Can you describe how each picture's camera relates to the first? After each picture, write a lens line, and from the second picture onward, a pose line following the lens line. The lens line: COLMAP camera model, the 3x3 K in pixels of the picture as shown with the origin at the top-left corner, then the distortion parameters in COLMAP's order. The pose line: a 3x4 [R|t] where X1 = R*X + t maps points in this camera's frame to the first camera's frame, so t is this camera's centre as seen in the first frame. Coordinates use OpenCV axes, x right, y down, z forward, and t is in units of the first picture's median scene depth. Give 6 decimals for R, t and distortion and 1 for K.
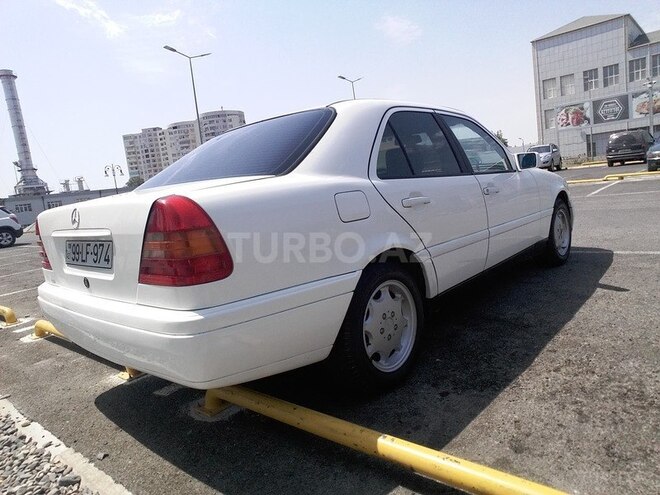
lens RADIAL K [[452.0, 0, 334.2], [0, 452.0, 244.0], [0, 0, 1]] dist [-0.041433, 0.036492]
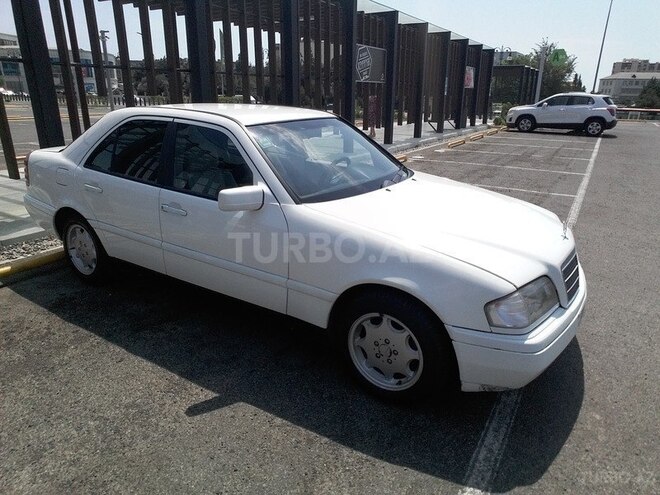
lens RADIAL K [[452.0, 0, 334.2], [0, 452.0, 244.0], [0, 0, 1]] dist [-0.041433, 0.036492]
pose [[0.159874, 0.425570, -0.890691, 1.269010], [-0.165939, 0.901043, 0.400731, -0.486612], [0.973090, 0.083733, 0.214672, 1.096280]]
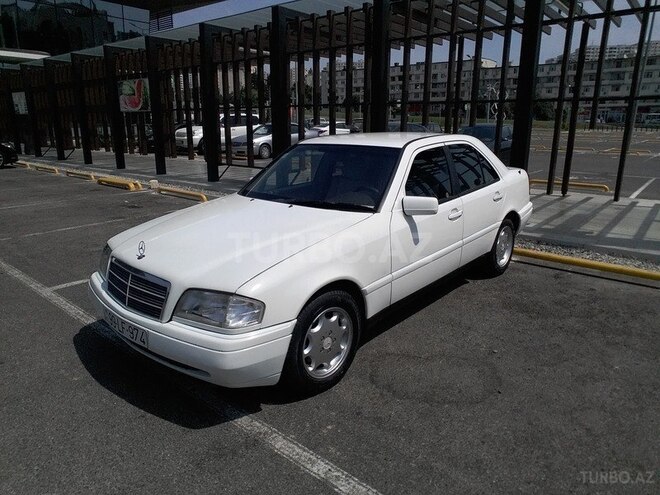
lens RADIAL K [[452.0, 0, 334.2], [0, 452.0, 244.0], [0, 0, 1]] dist [-0.041433, 0.036492]
pose [[-0.993735, 0.109480, 0.022471, 0.215031], [0.109505, 0.913570, 0.391661, -0.553147], [0.022350, 0.391668, -0.919835, 2.462917]]
